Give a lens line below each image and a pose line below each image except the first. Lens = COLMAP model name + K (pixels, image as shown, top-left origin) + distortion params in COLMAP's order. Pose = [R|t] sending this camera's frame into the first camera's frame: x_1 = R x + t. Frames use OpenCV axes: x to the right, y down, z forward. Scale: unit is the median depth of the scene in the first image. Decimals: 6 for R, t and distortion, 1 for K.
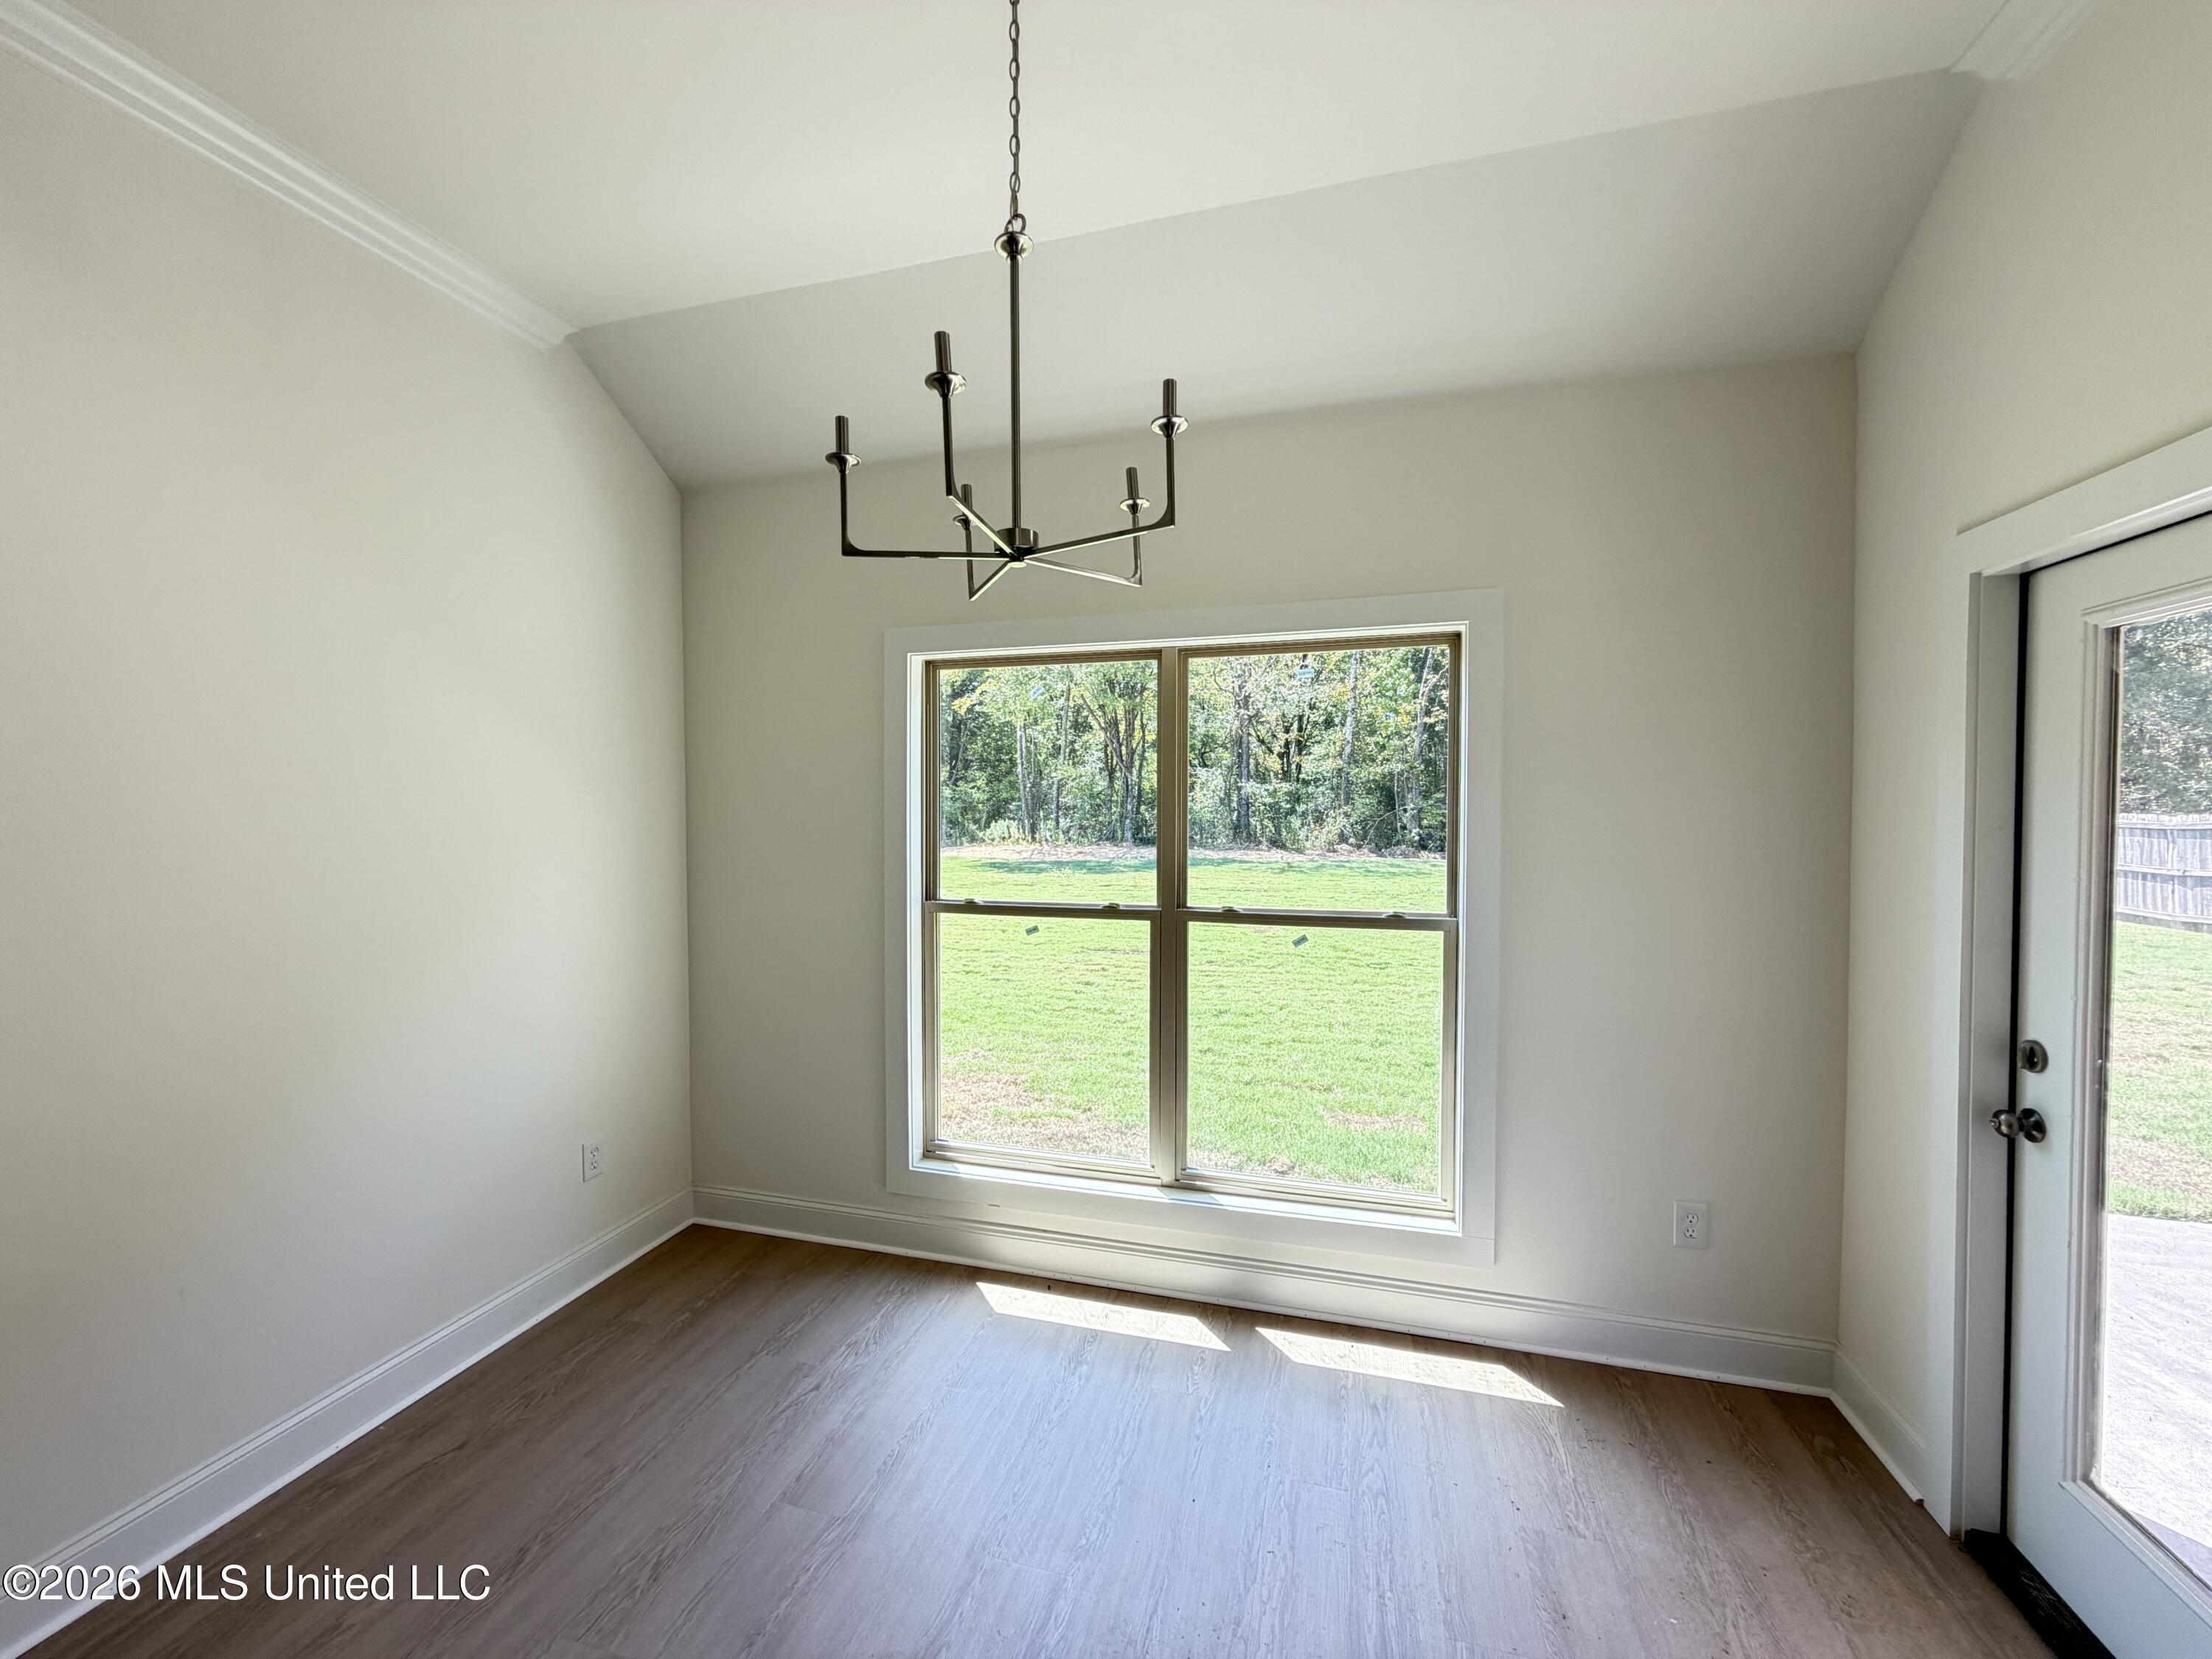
lens RADIAL K [[878.3, 0, 1097.8], [0, 878.3, 828.1], [0, 0, 1]] dist [-0.001508, -0.000040]
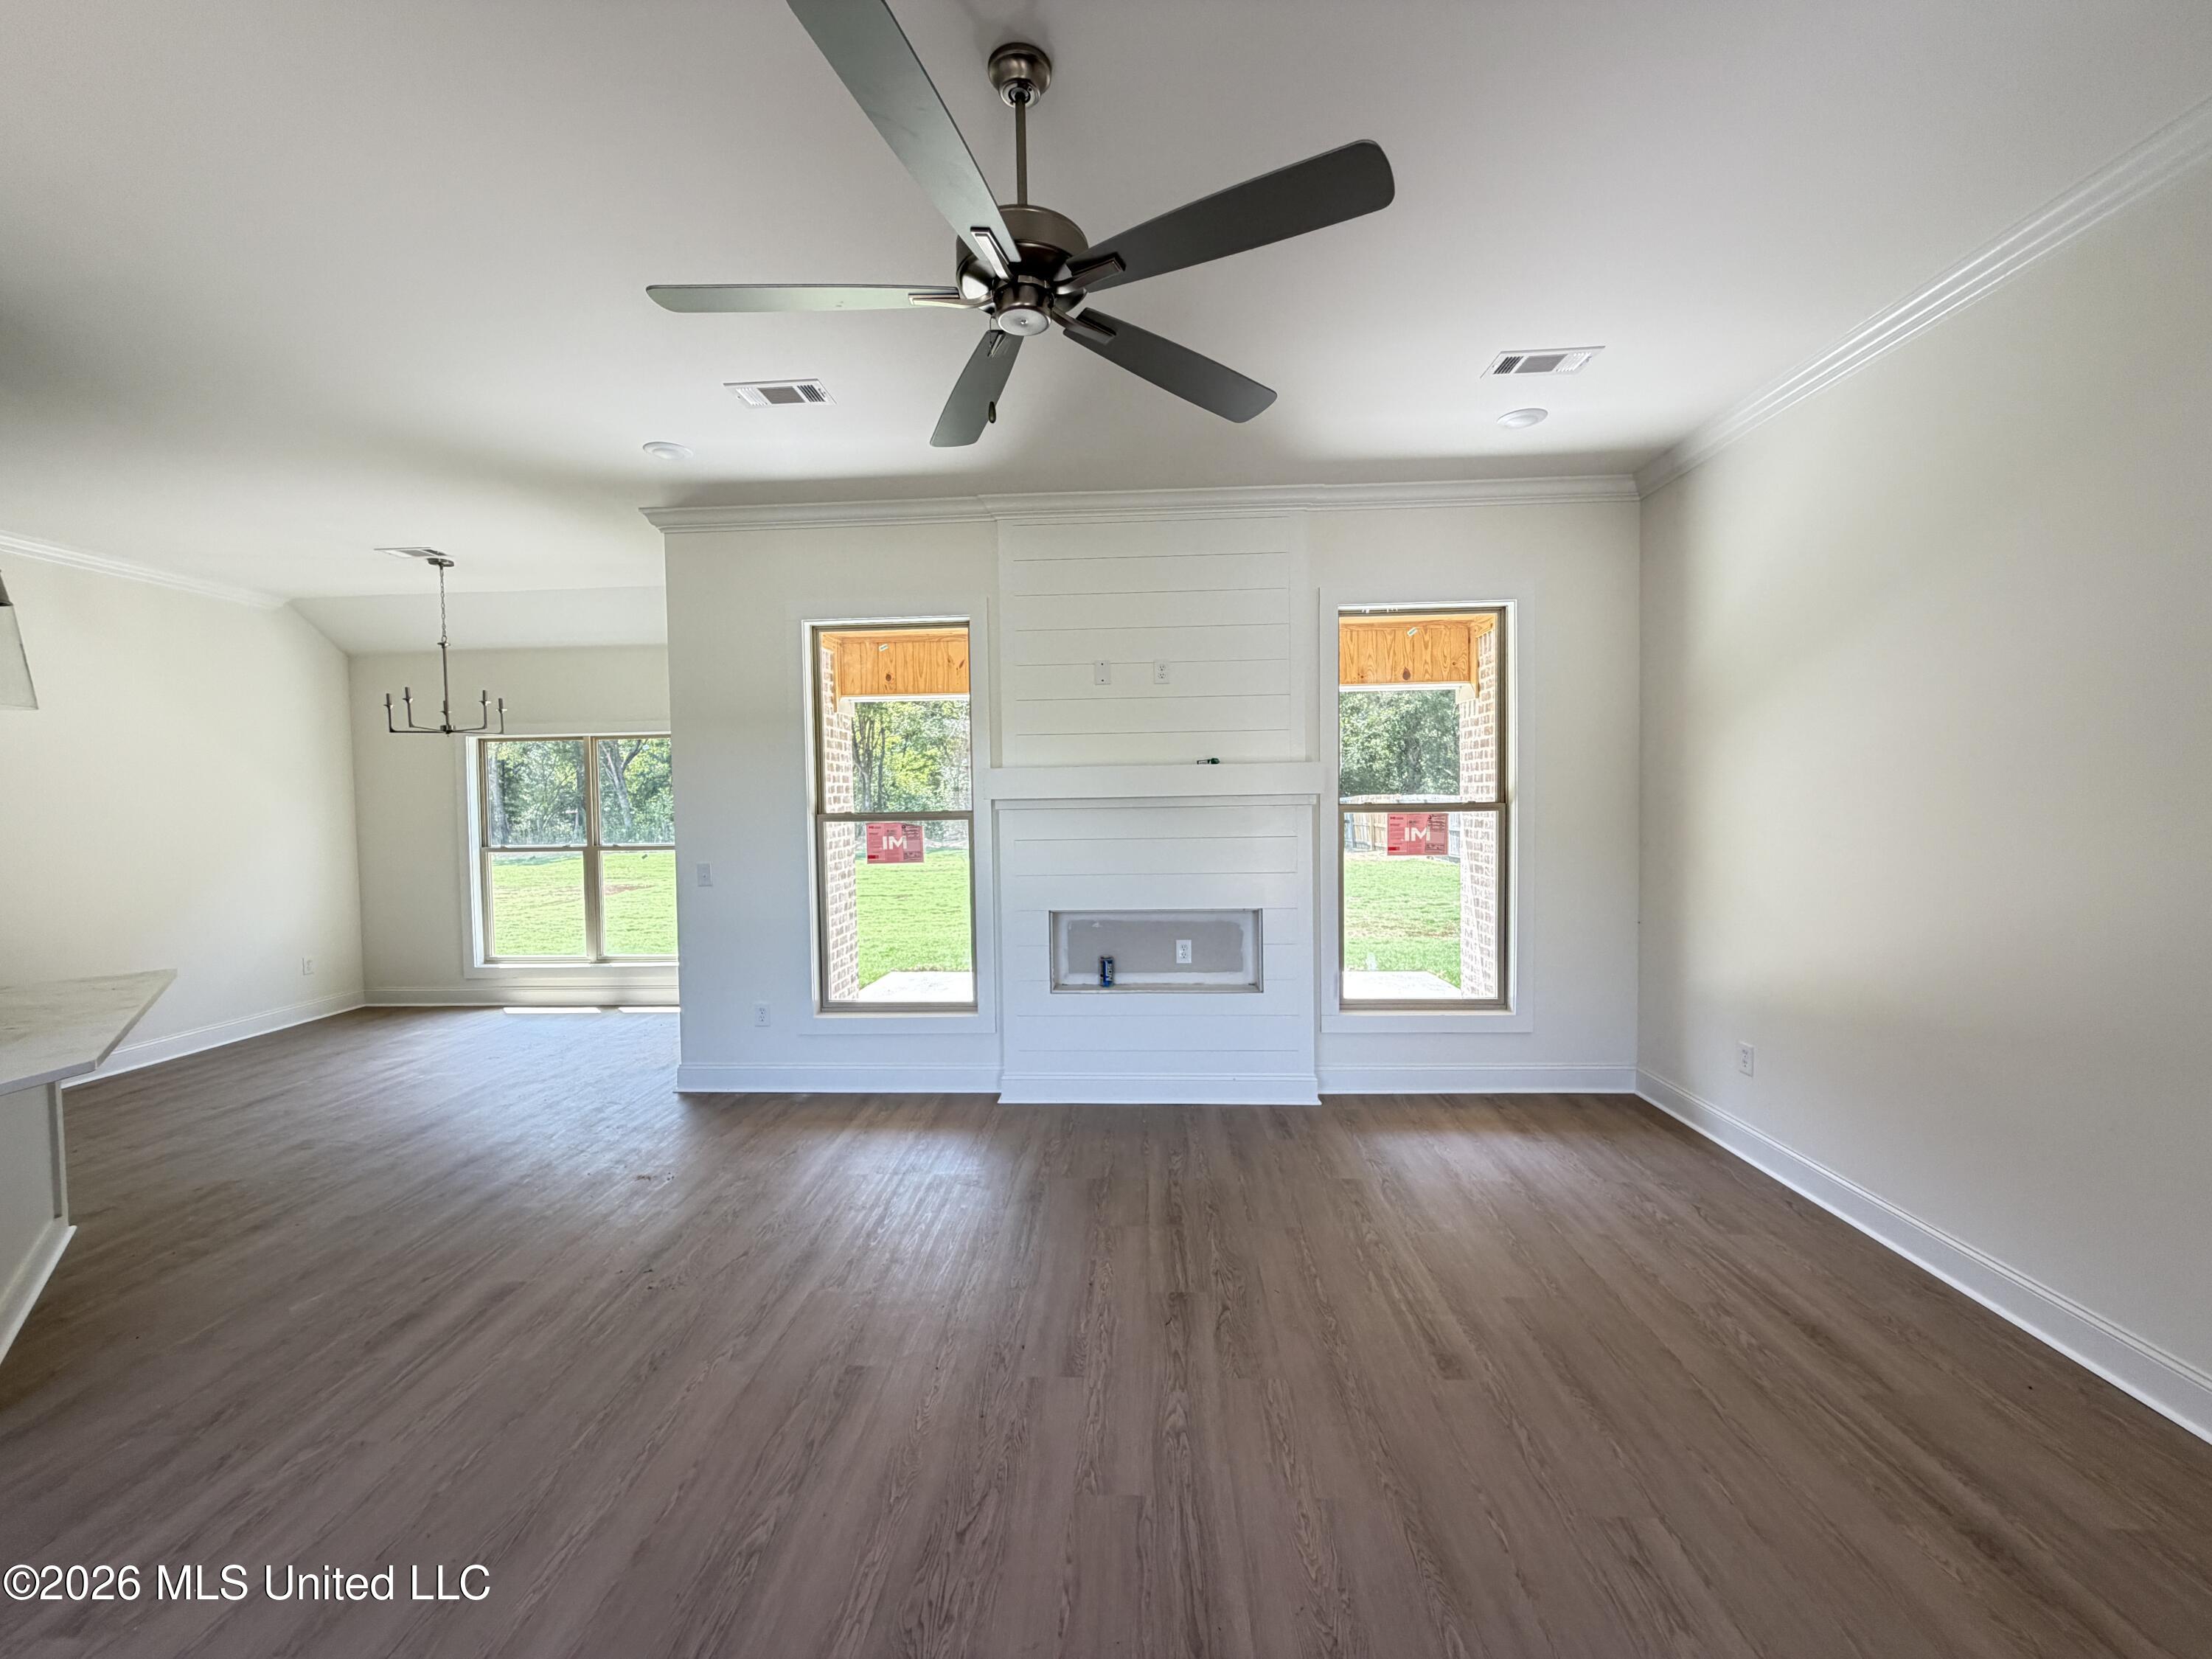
lens RADIAL K [[878.5, 0, 1103.4], [0, 878.5, 830.2], [0, 0, 1]] dist [-0.000092, 0.000059]
pose [[0.973044, -0.022639, 0.229507, 0.866841], [0.020700, 0.999727, 0.010849, 0.051384], [-0.229690, -0.005806, 0.973247, -1.598325]]
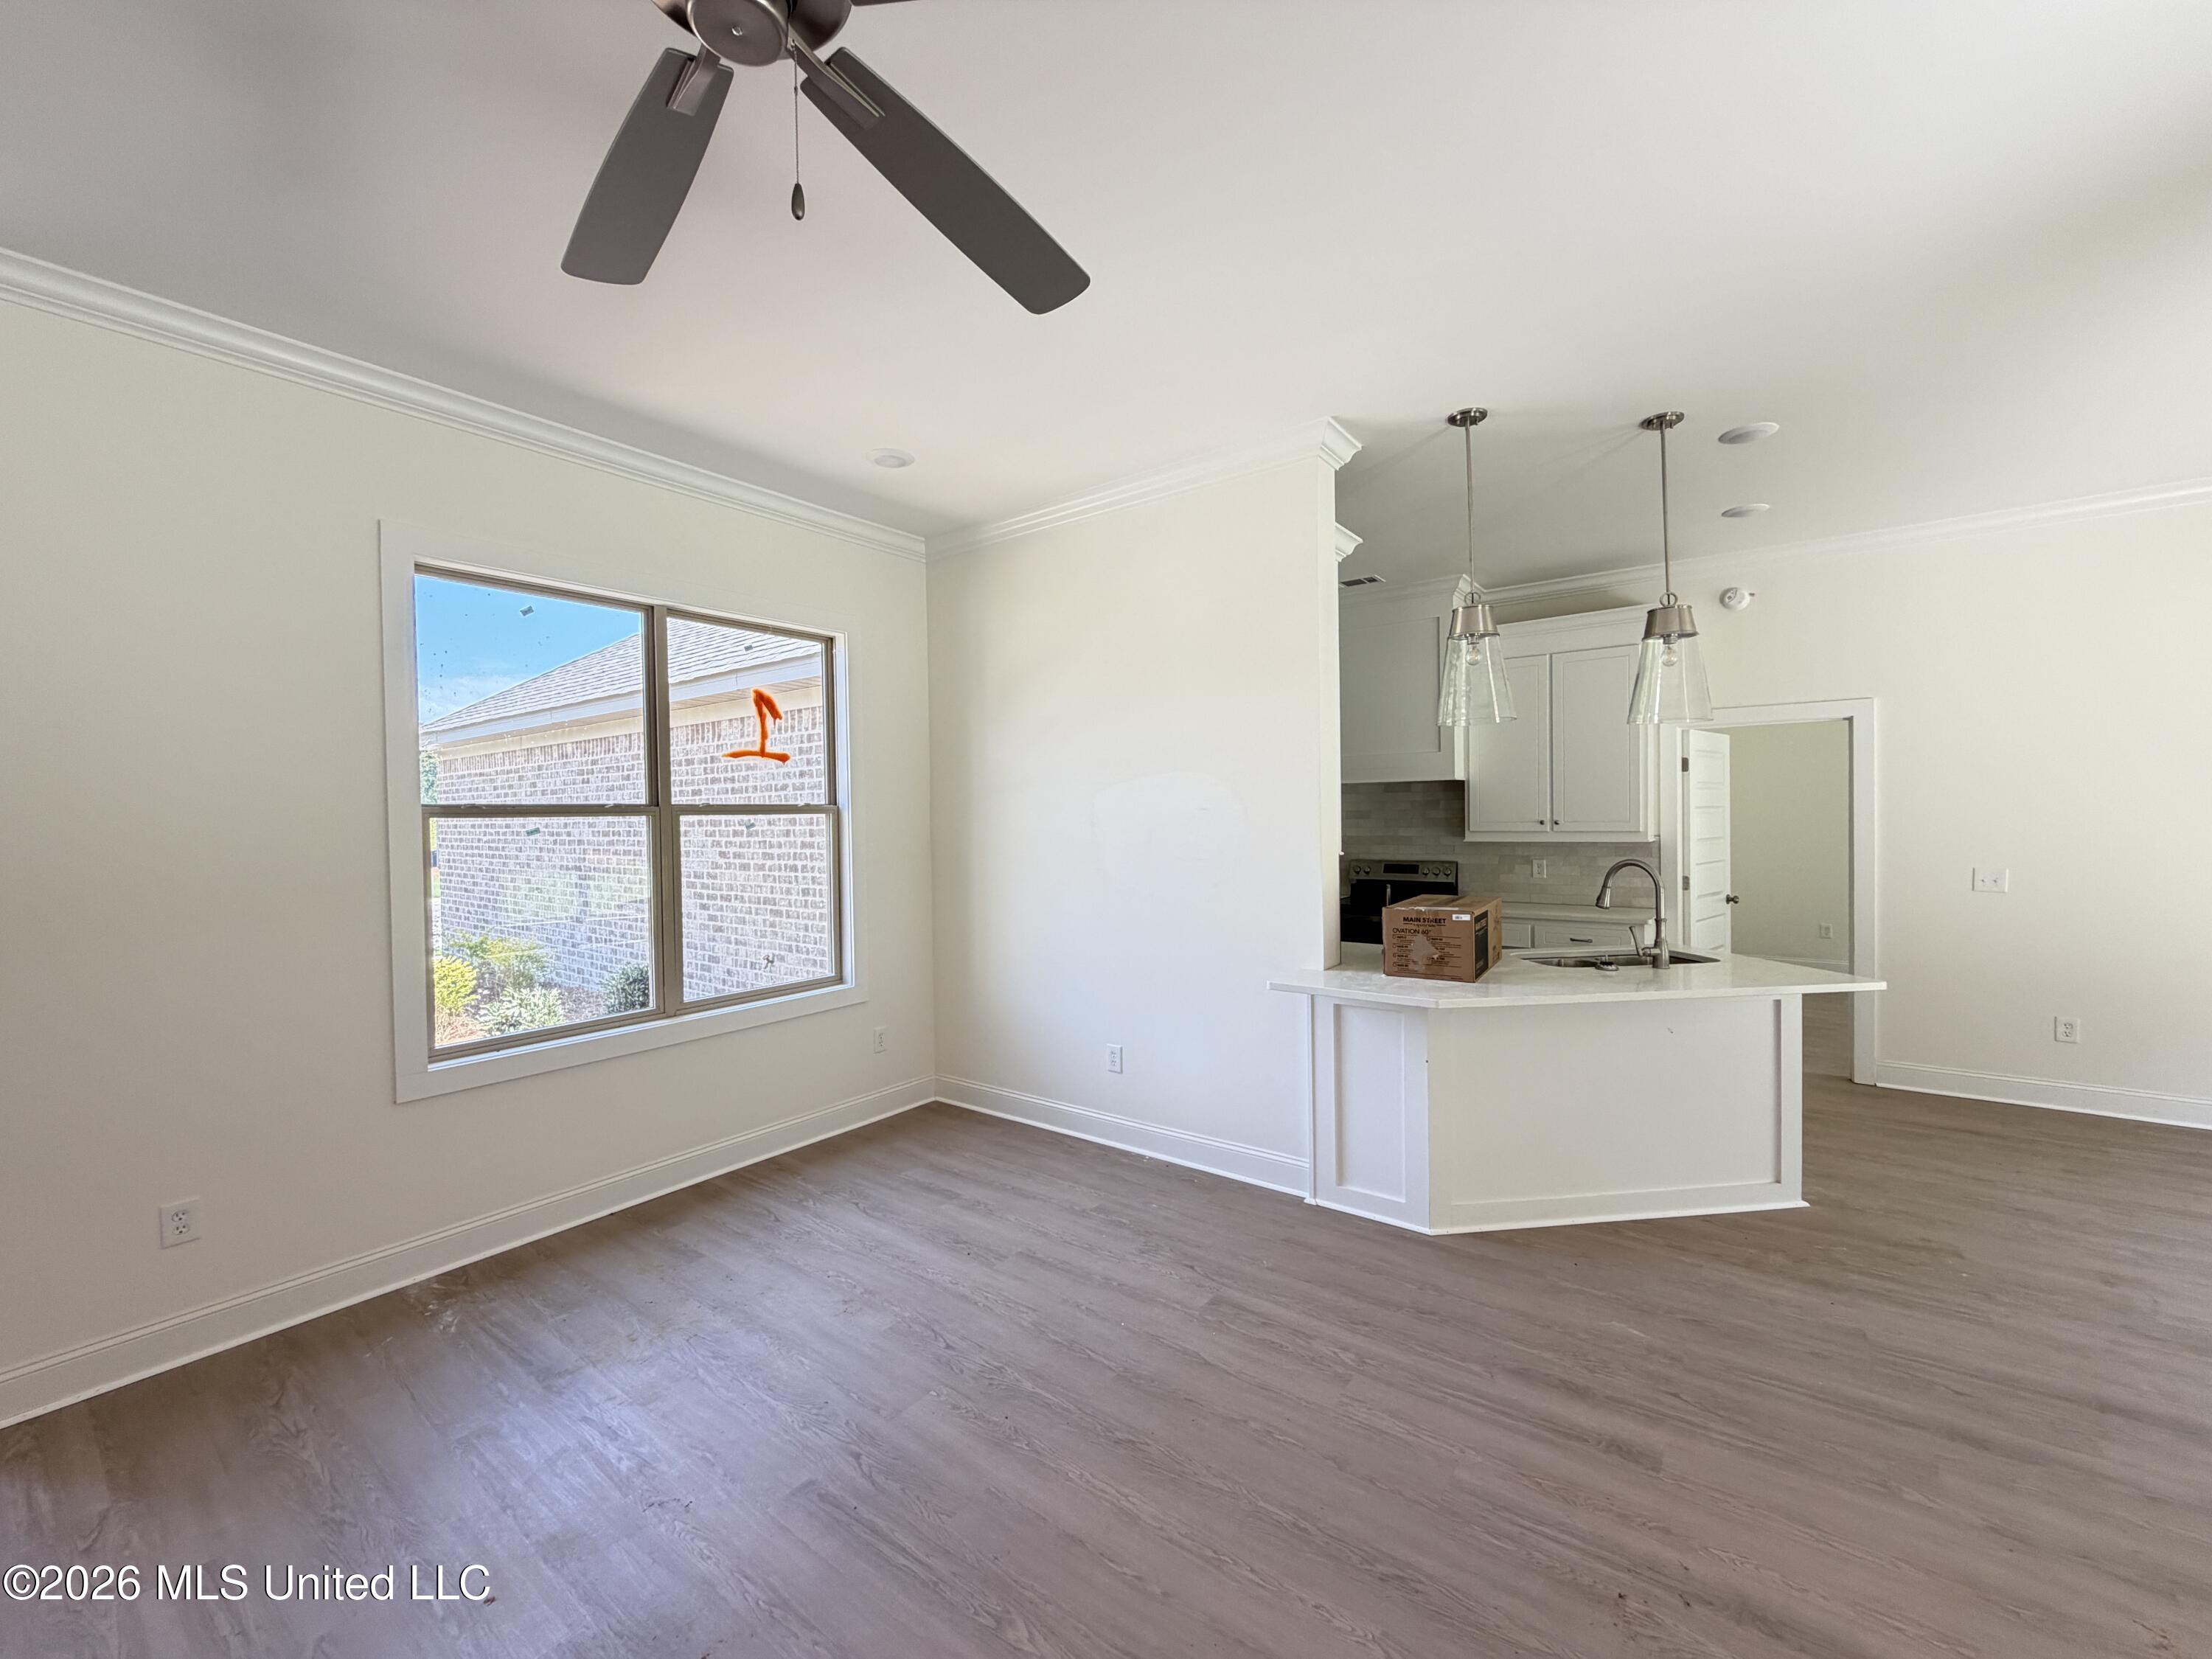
lens RADIAL K [[882.8, 0, 1096.5], [0, 882.8, 828.5], [0, 0, 1]] dist [-0.001057, 0.000466]
pose [[-0.366600, 0.018959, -0.930186, 1.267972], [-0.010022, 0.999654, 0.024324, 0.021819], [0.930325, 0.018240, -0.366283, -0.673985]]
